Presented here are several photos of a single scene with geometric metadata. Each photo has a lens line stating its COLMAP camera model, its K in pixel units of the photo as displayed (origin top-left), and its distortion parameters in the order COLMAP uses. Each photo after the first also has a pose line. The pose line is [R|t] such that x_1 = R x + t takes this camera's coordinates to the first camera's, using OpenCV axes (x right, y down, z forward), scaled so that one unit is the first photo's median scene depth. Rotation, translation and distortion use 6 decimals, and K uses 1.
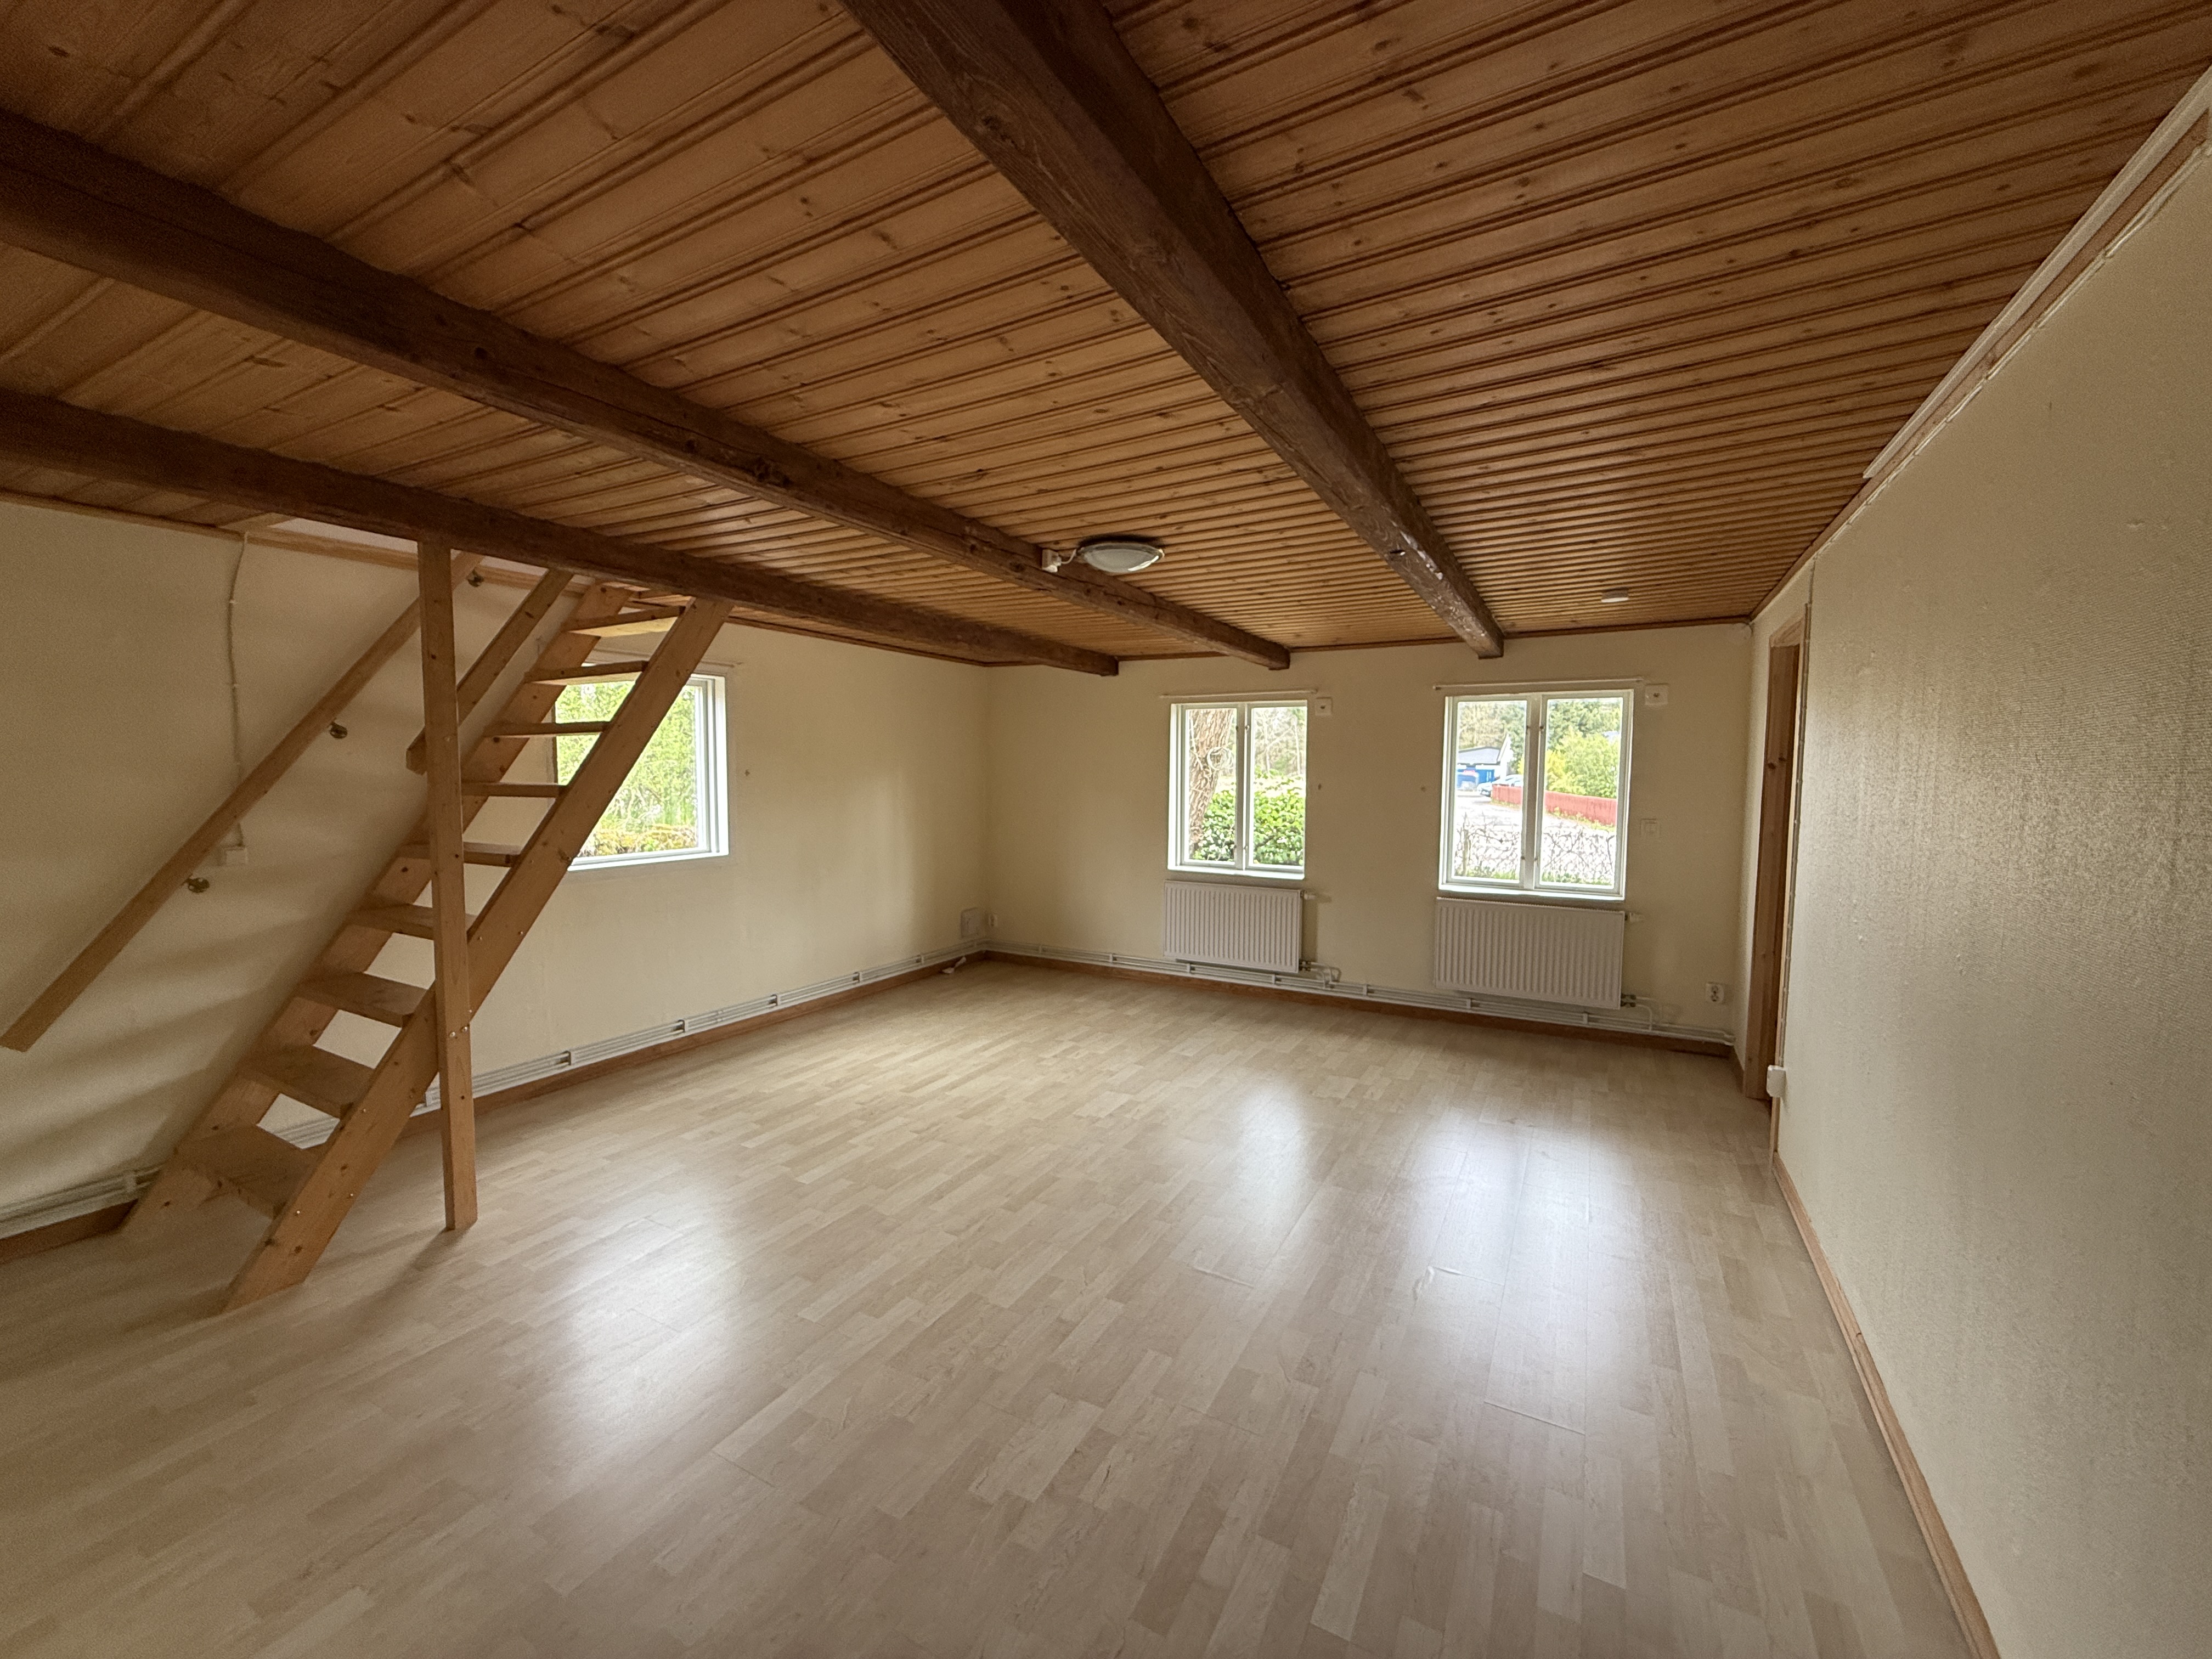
lens RADIAL K [[889.6, 0, 1104.2], [0, 889.6, 831.7], [0, 0, 1]] dist [-0.001038, 0.000552]
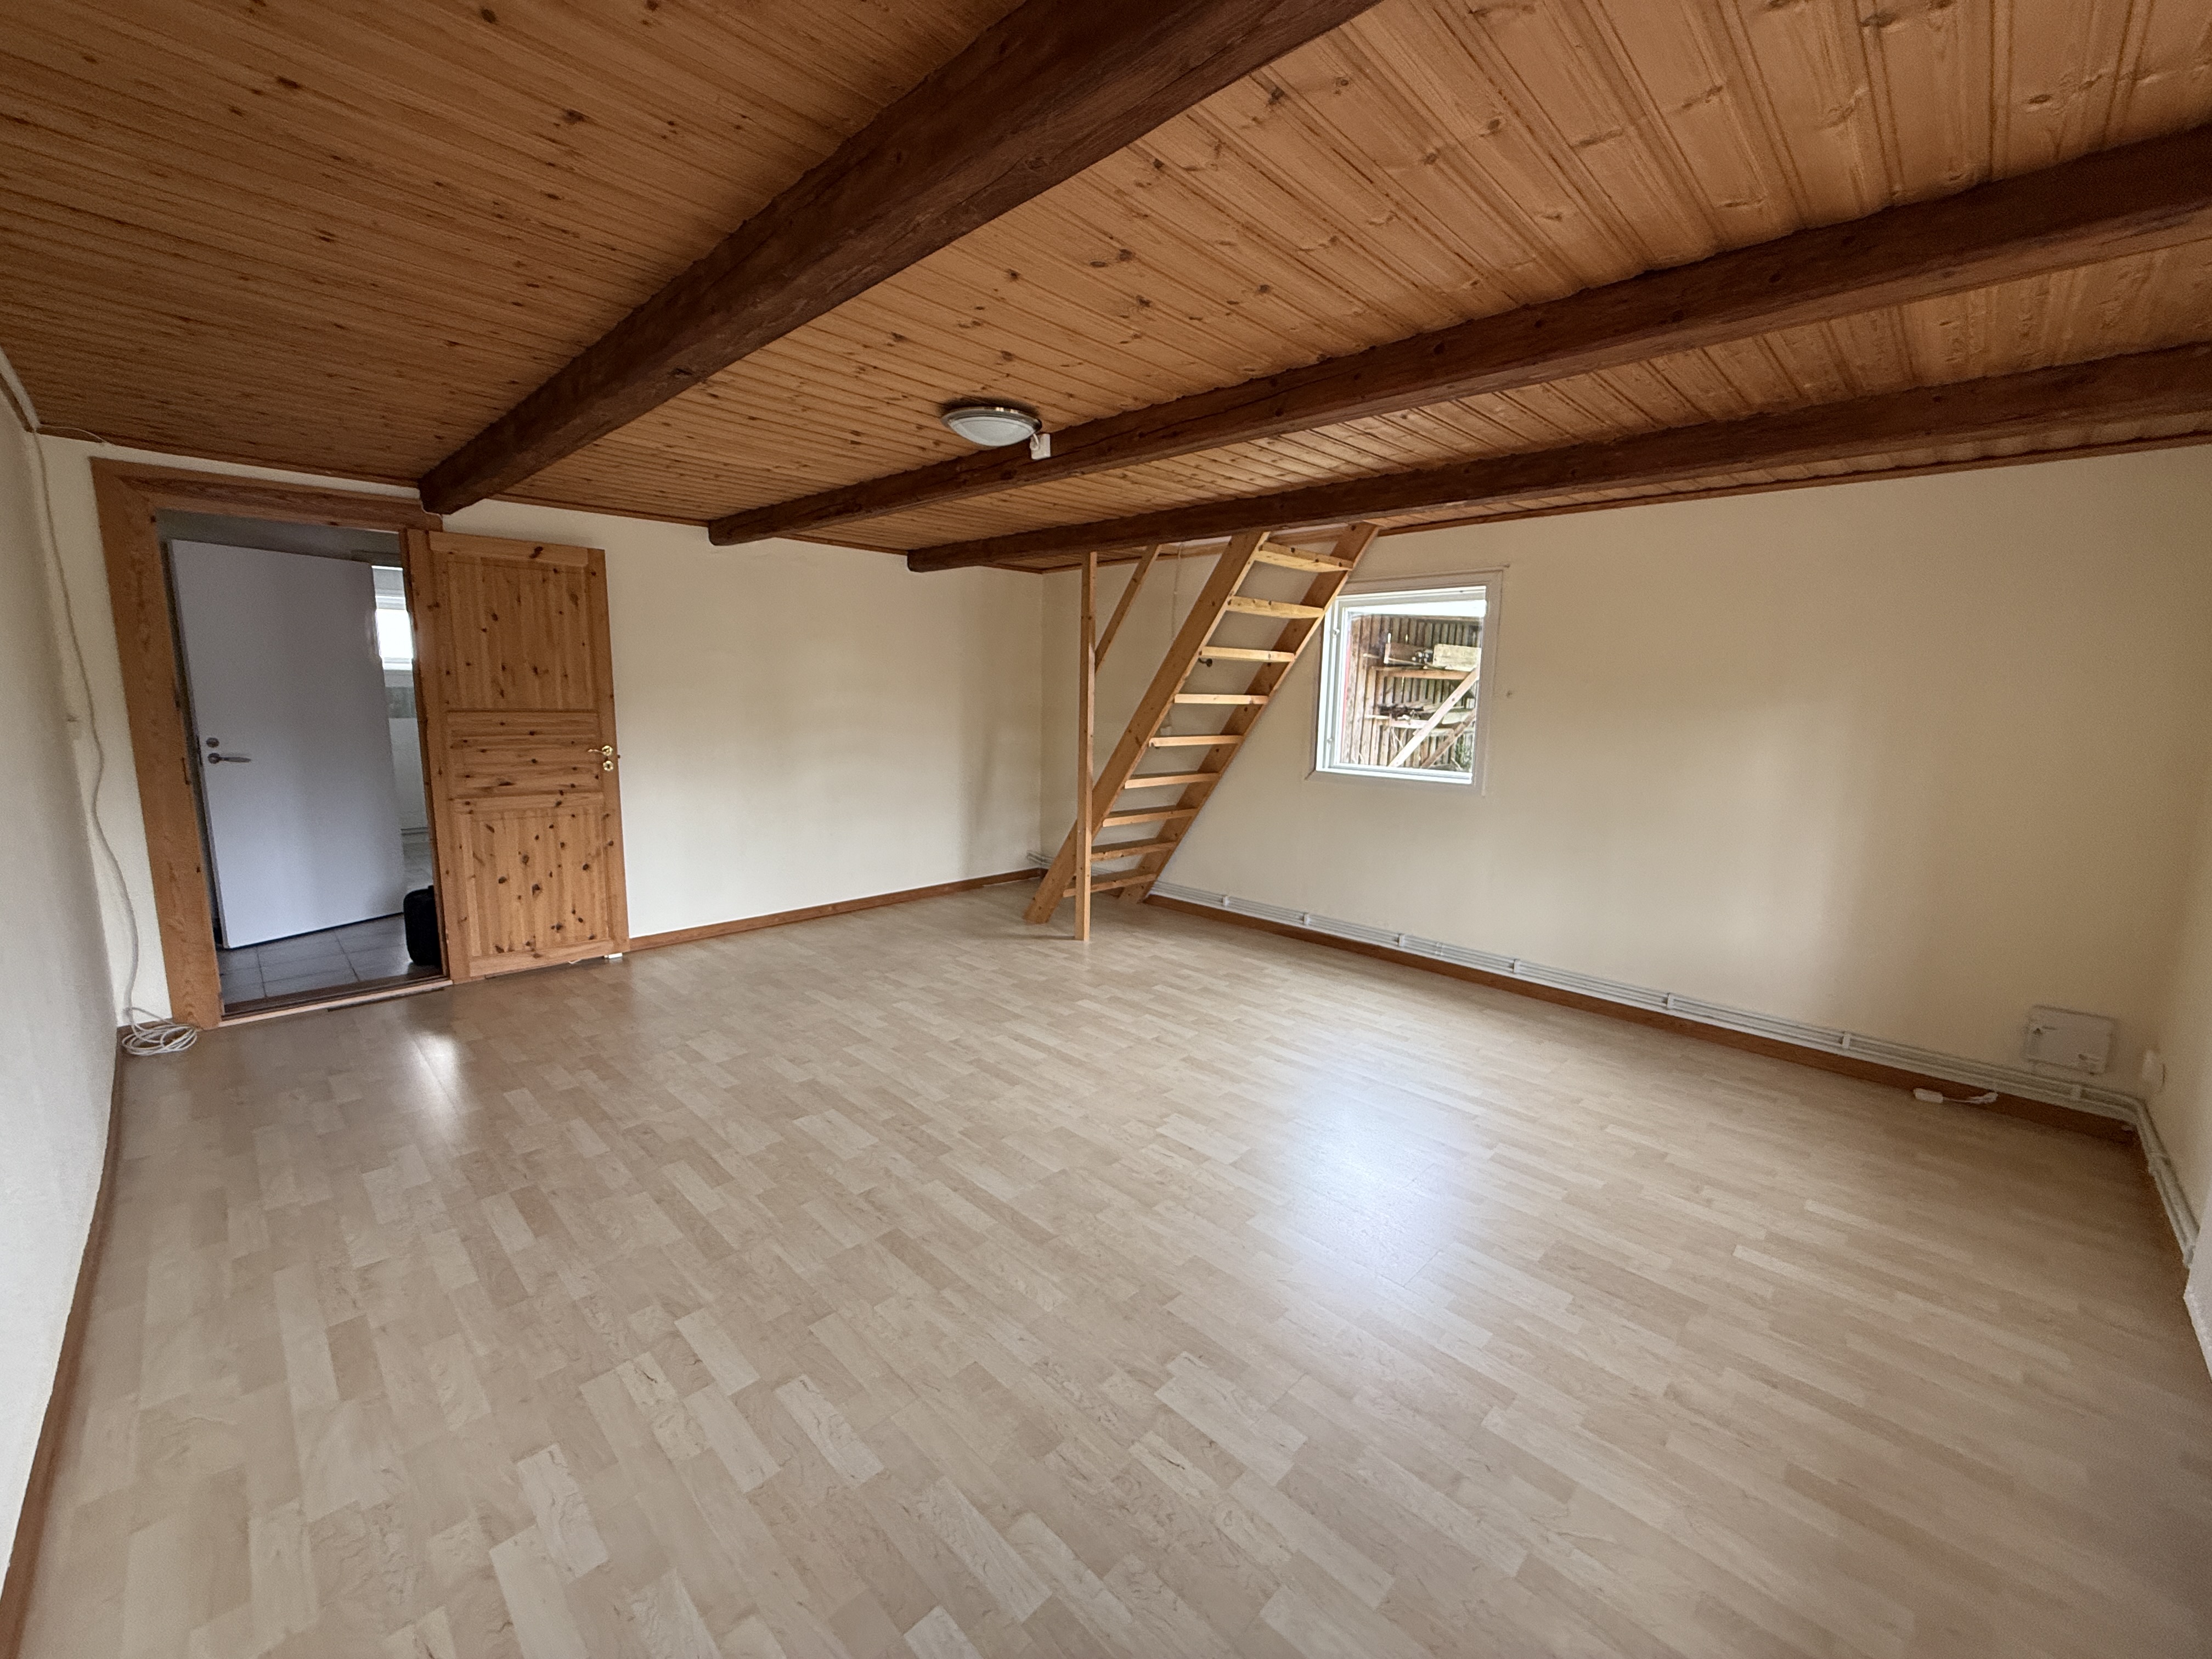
lens RADIAL K [[889.6, 0, 1104.2], [0, 889.6, 831.7], [0, 0, 1]] dist [-0.001038, 0.000552]
pose [[-0.272058, 0.143464, -0.951526, 0.693074], [-0.090819, 0.980582, 0.173812, -0.062915], [0.957986, 0.133703, -0.253746, 1.088244]]
